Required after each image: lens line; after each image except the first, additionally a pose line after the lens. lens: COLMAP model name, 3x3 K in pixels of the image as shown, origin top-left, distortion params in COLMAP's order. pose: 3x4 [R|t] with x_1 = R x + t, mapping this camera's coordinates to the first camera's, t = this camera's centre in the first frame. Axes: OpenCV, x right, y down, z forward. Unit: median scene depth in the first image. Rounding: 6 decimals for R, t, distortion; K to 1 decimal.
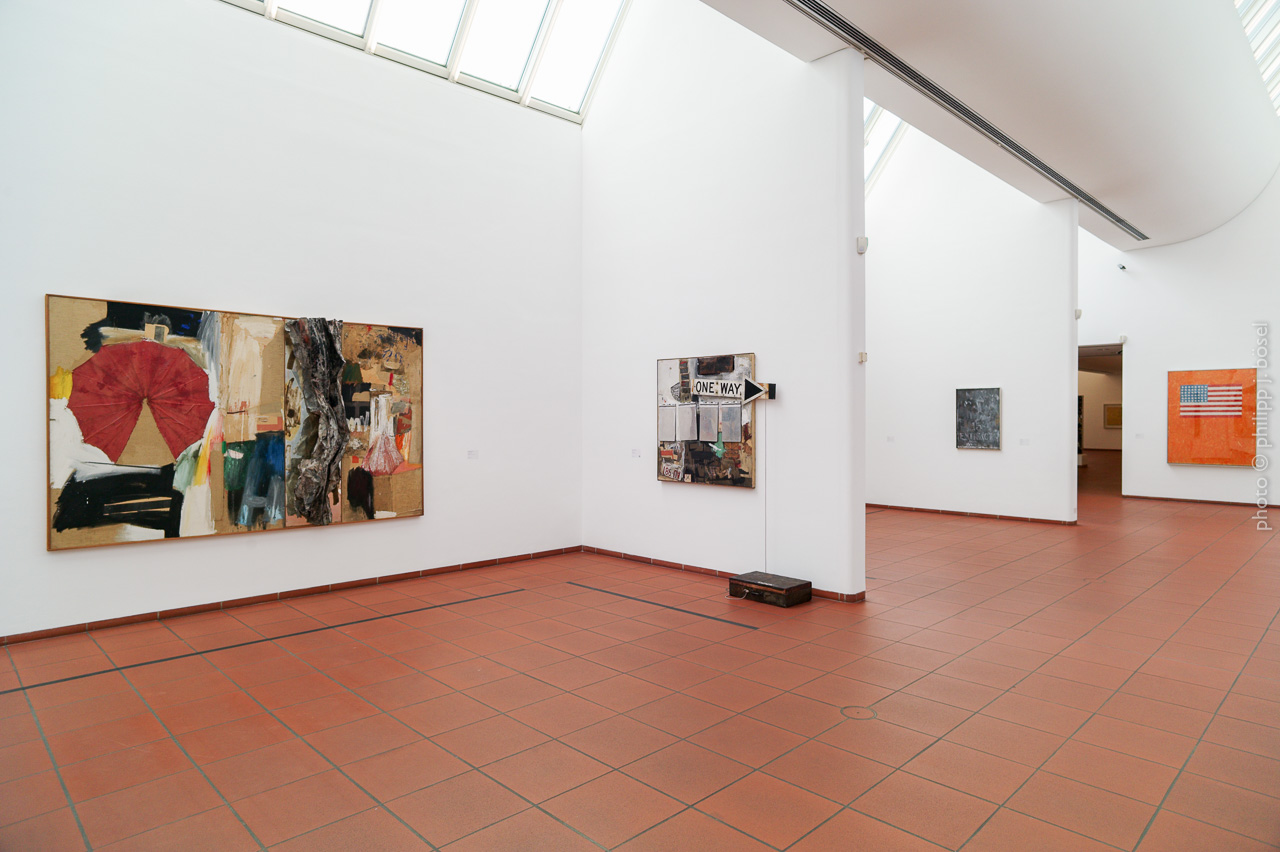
lens RADIAL K [[751.5, 0, 640.0], [0, 751.5, 426.0], [0, 0, 1]] dist [-0.015805, 0.000351]
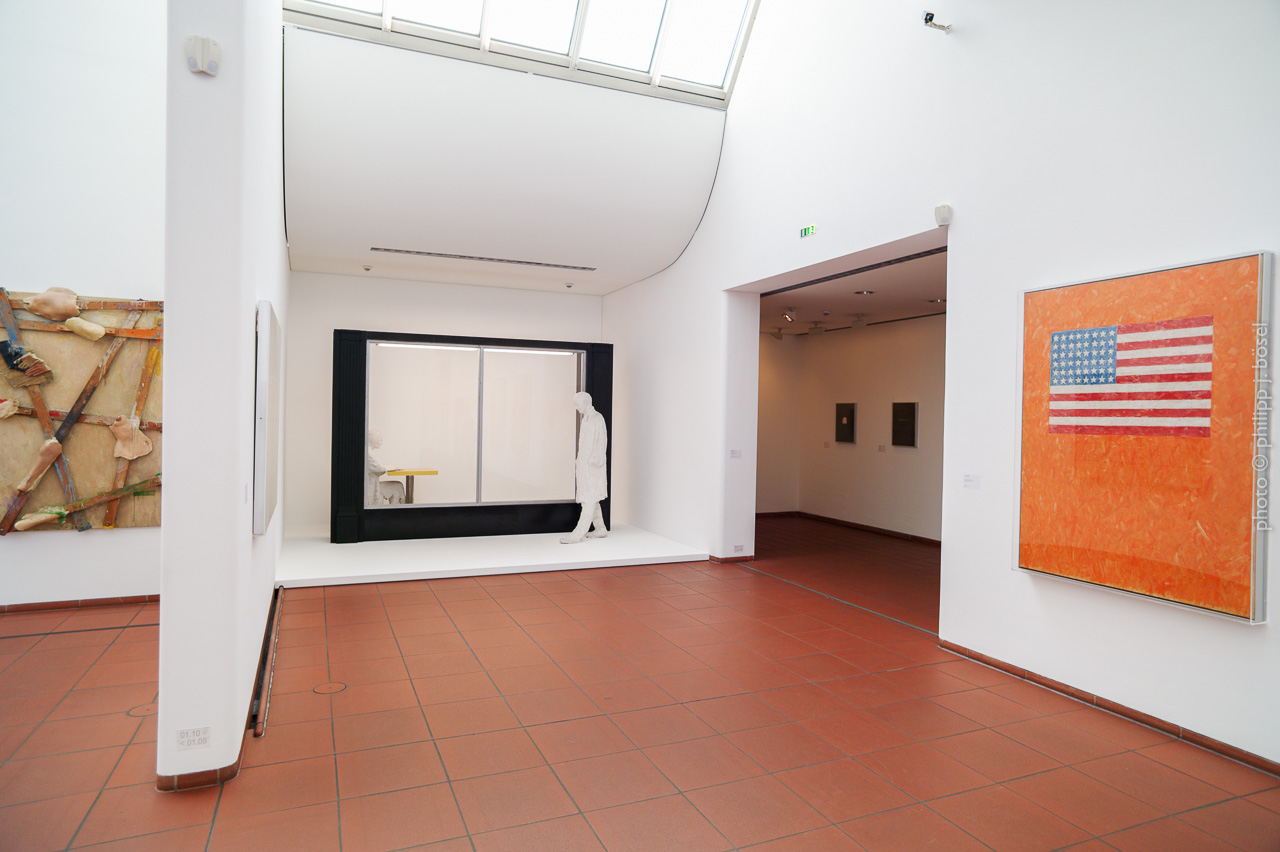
lens RADIAL K [[744.4, 0, 640.0], [0, 744.4, 426.0], [0, 0, 1]] dist [-0.081552, -0.000049]
pose [[0.934984, 0.022813, -0.353956, 0.670850], [-0.026064, 0.999650, -0.004420, -0.008161], [0.353731, 0.013358, 0.935252, 0.645719]]
